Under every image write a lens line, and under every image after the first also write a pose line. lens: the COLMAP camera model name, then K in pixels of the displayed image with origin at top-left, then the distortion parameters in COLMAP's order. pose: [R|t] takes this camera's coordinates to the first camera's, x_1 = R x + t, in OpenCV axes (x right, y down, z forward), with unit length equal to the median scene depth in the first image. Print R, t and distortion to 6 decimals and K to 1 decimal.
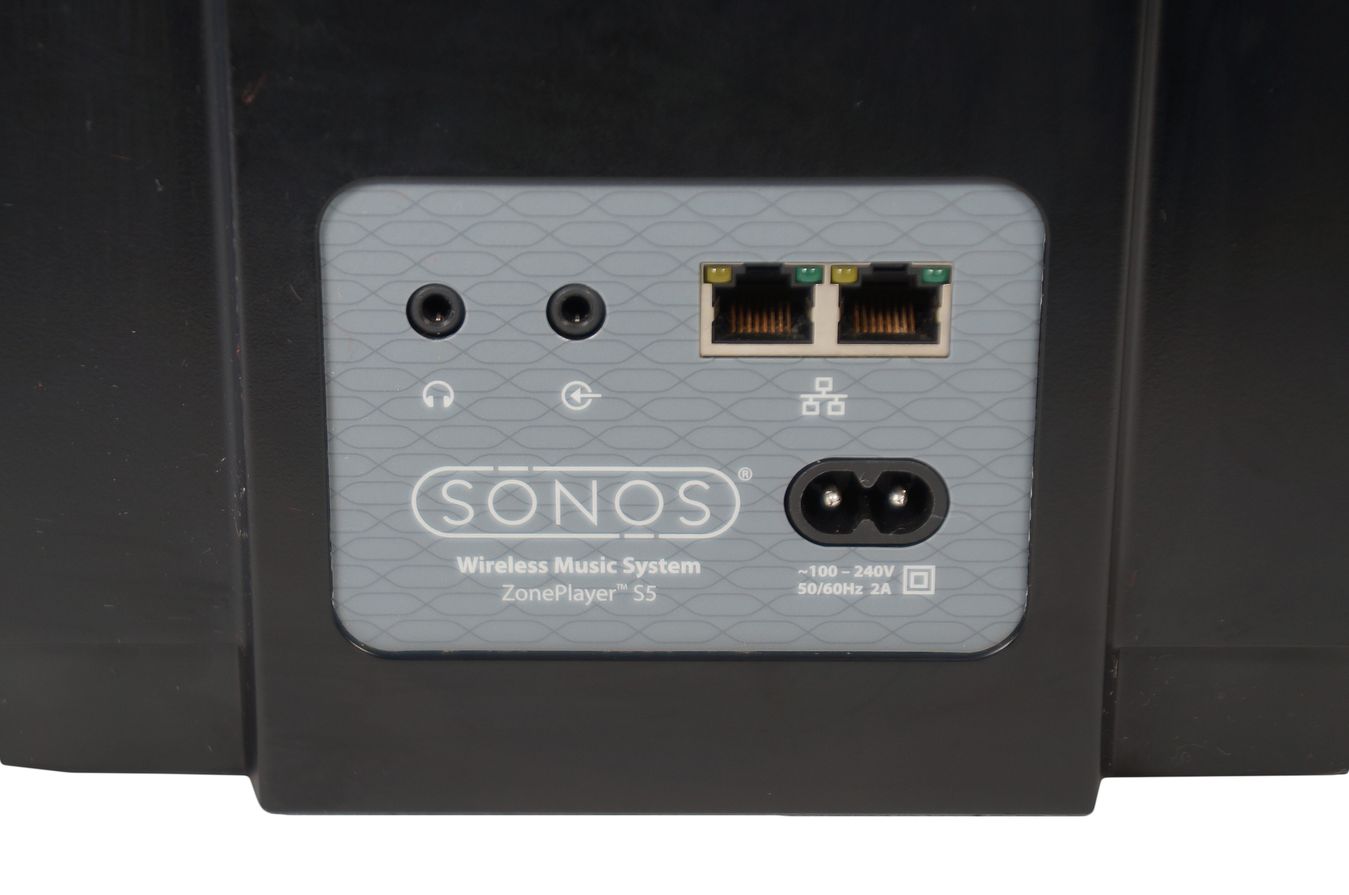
lens RADIAL K [[2839.5, 0, 672.6], [0, 2839.5, 447.7], [0, 0, 1]] dist [0.032811, 0.000000]
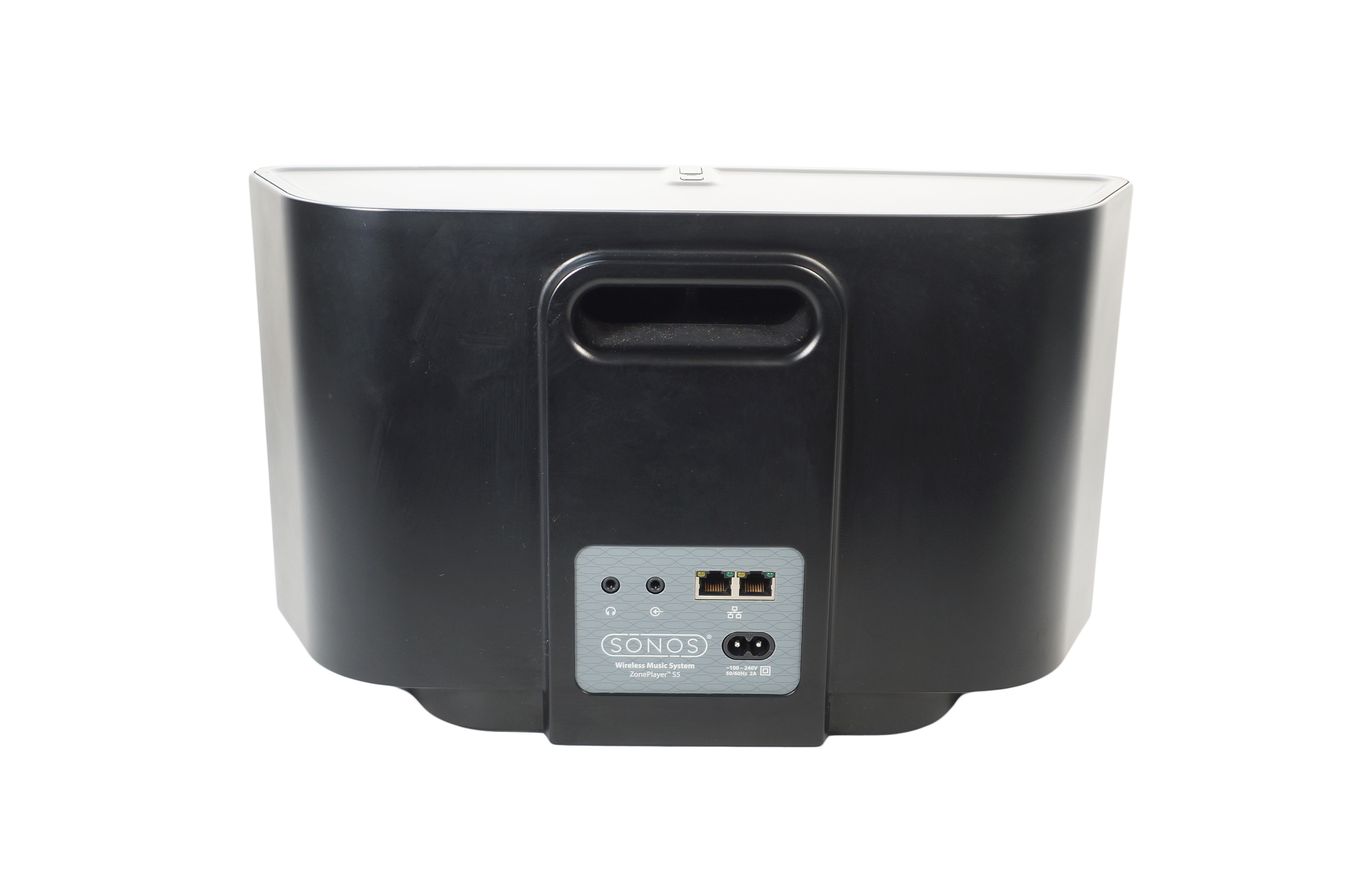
lens RADIAL K [[1621.8, 0, 677.5], [0, 1621.8, 450.2], [0, 0, 1]] dist [-0.176603, 0.000000]
pose [[0.999962, 0.006711, 0.005641, -0.020534], [-0.006400, 0.998549, -0.053472, -0.099534], [-0.005992, 0.053434, 0.998553, -0.773579]]
